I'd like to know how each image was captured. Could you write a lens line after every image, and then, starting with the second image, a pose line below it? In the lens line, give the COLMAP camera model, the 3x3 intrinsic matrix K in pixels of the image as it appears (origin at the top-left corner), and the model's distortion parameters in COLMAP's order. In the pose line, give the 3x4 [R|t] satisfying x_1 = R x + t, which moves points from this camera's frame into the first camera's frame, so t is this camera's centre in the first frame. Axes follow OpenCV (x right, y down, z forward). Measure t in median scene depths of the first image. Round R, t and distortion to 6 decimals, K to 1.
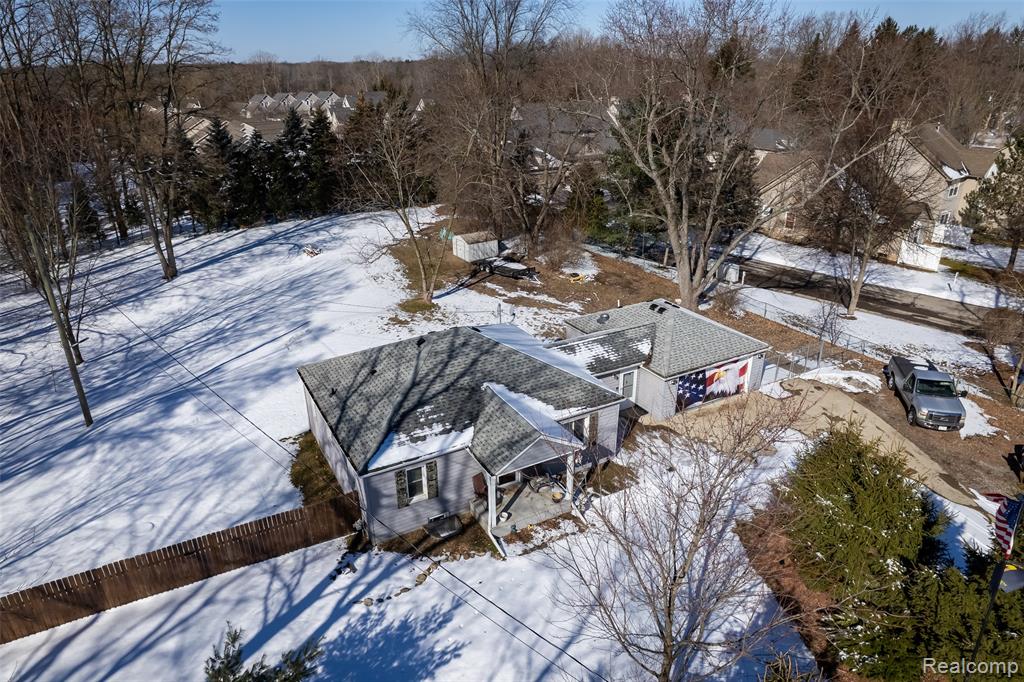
lens RADIAL K [[659.1, 0, 511.9], [0, 659.1, 345.8], [0, 0, 1]] dist [-0.079085, 0.070245]
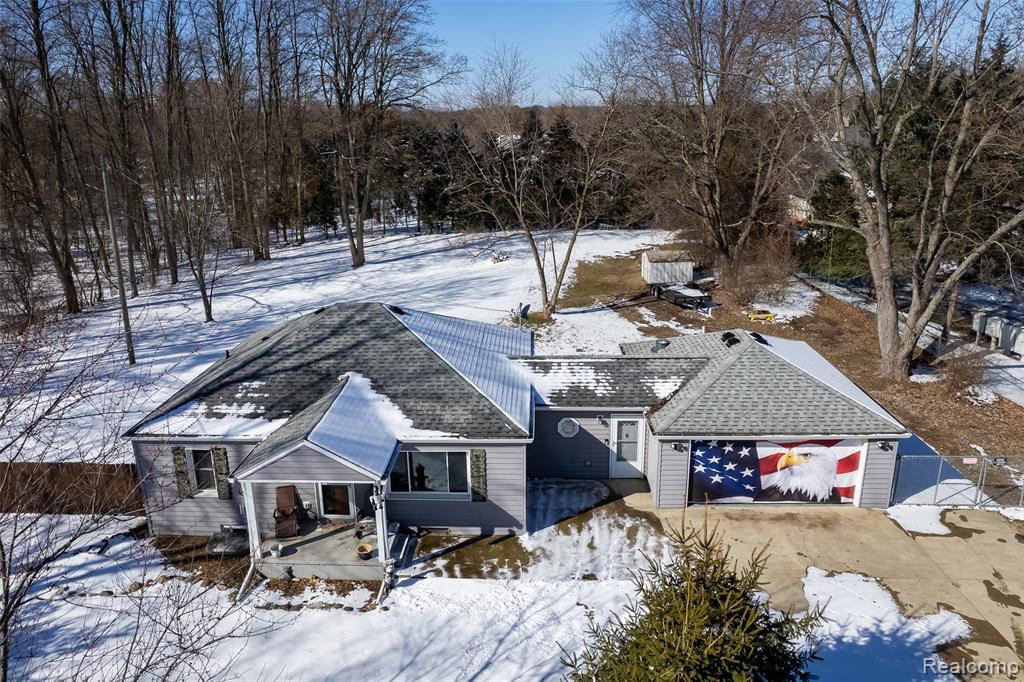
lens RADIAL K [[728.1, 0, 494.3], [0, 728.1, 311.4], [0, 0, 1]] dist [-0.085722, 0.067750]
pose [[0.847188, 0.128405, -0.515542, 0.415645], [-0.197263, 0.977014, -0.080819, 0.019512], [0.493314, 0.170166, 0.853044, 0.311116]]
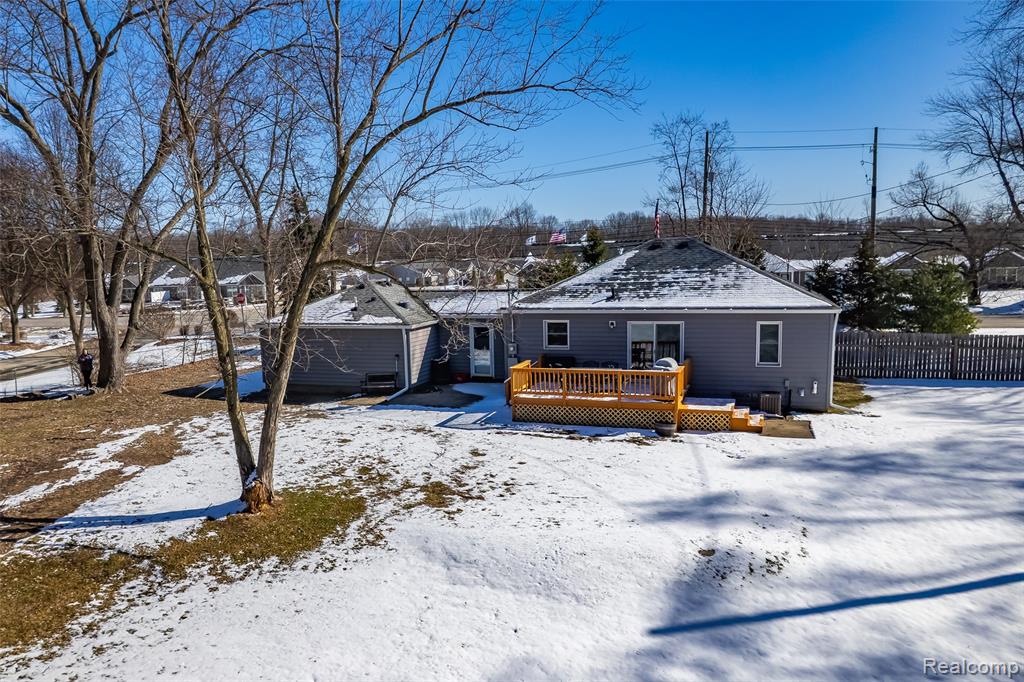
lens RADIAL K [[792.3, 0, 435.3], [0, 792.3, 377.3], [0, 0, 1]] dist [-0.059666, 0.033650]
pose [[-0.624887, -0.083428, 0.776245, -0.665030], [0.342128, 0.864456, 0.368326, -0.328337], [-0.701759, 0.495737, -0.511644, 1.653976]]
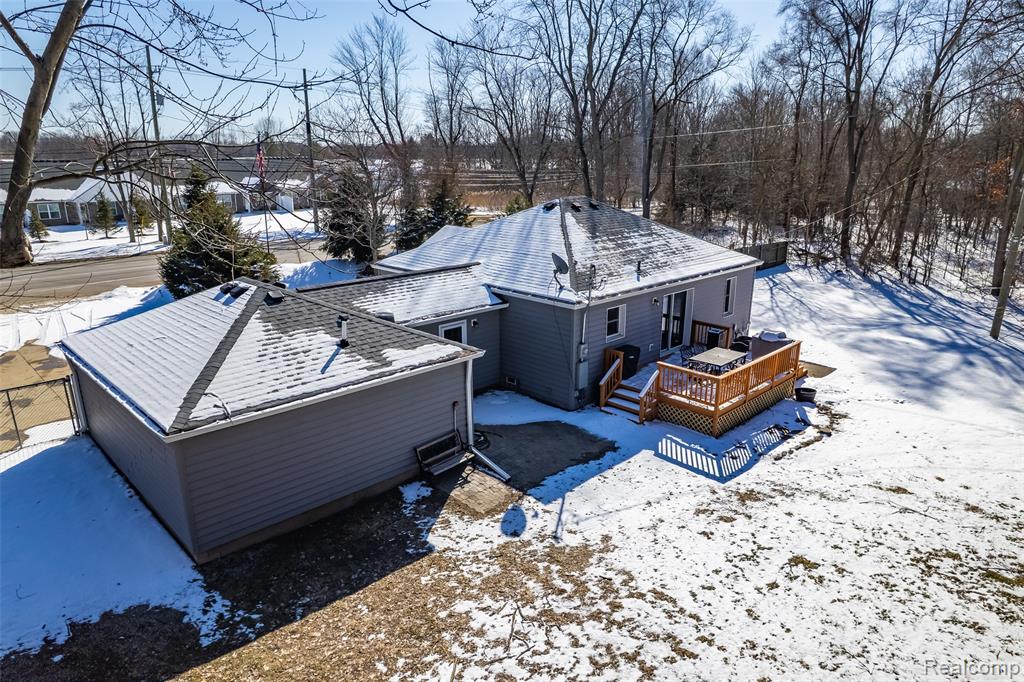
lens RADIAL K [[659.1, 0, 511.9], [0, 659.1, 345.8], [0, 0, 1]] dist [-0.079085, 0.070245]
pose [[-0.963379, 0.086614, -0.253770, 0.192574], [-0.094694, 0.775522, 0.624179, -0.357127], [0.250867, 0.625351, -0.738919, 1.528142]]
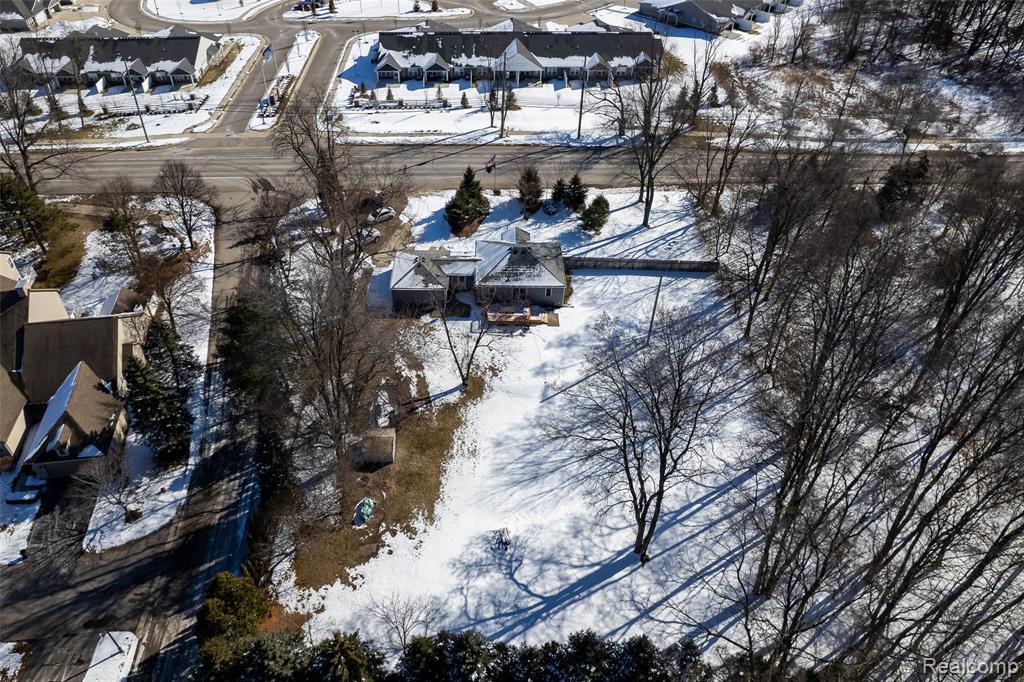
lens RADIAL K [[694.9, 0, 486.7], [0, 694.9, 338.9], [0, 0, 1]] dist [-0.041543, 0.002401]
pose [[-0.874192, -0.318249, 0.366750, -1.097634], [0.193374, 0.464642, 0.864126, -2.263110], [-0.445414, 0.826333, -0.344645, 2.184234]]
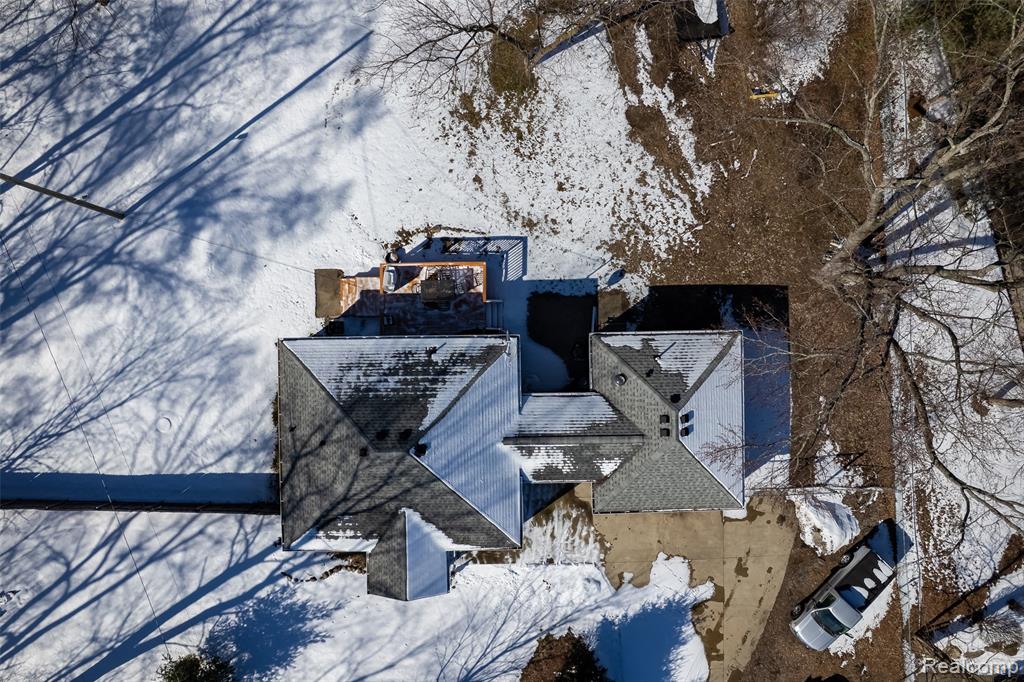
lens RADIAL K [[706.1, 0, 512.1], [0, 706.1, 353.8], [0, 0, 1]] dist [-0.065961, 0.051587]
pose [[0.882491, 0.470149, 0.013042, -0.013704], [-0.190639, 0.332214, 0.923737, -0.979890], [0.429962, -0.817676, 0.382805, 0.685602]]
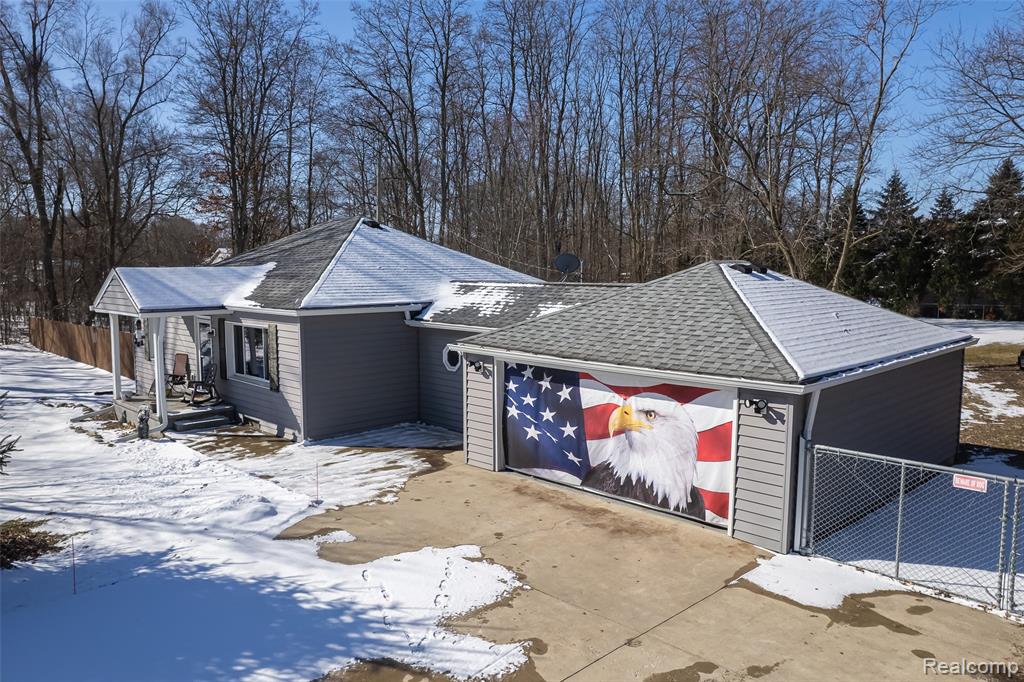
lens RADIAL K [[780.7, 0, 510.2], [0, 780.7, 329.0], [0, 0, 1]] dist [-0.061000, 0.033569]
pose [[0.265830, 0.089893, -0.959820, 0.696091], [-0.384380, 0.922958, -0.020017, 0.033806], [0.884074, 0.374257, 0.279903, 0.838104]]
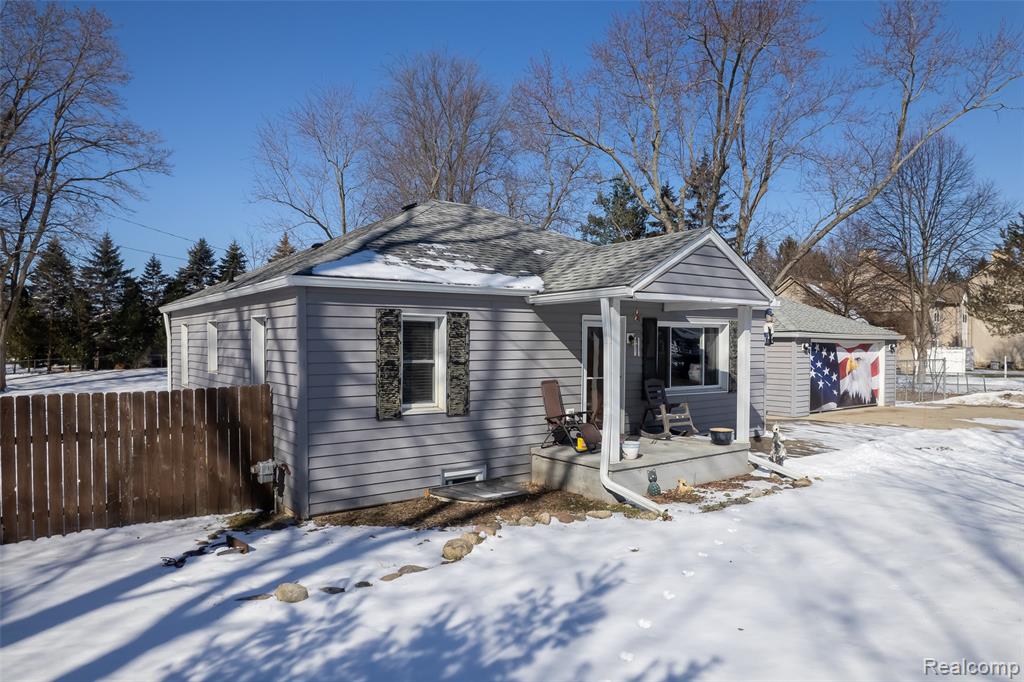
lens RADIAL K [[661.4, 0, 510.6], [0, 661.4, 347.8], [0, 0, 1]] dist [-0.029693, 0.006985]
pose [[0.990591, 0.009391, 0.136533, -0.110425], [0.044414, 0.921584, -0.385629, 0.272197], [-0.129448, 0.388064, 0.912496, 0.453055]]
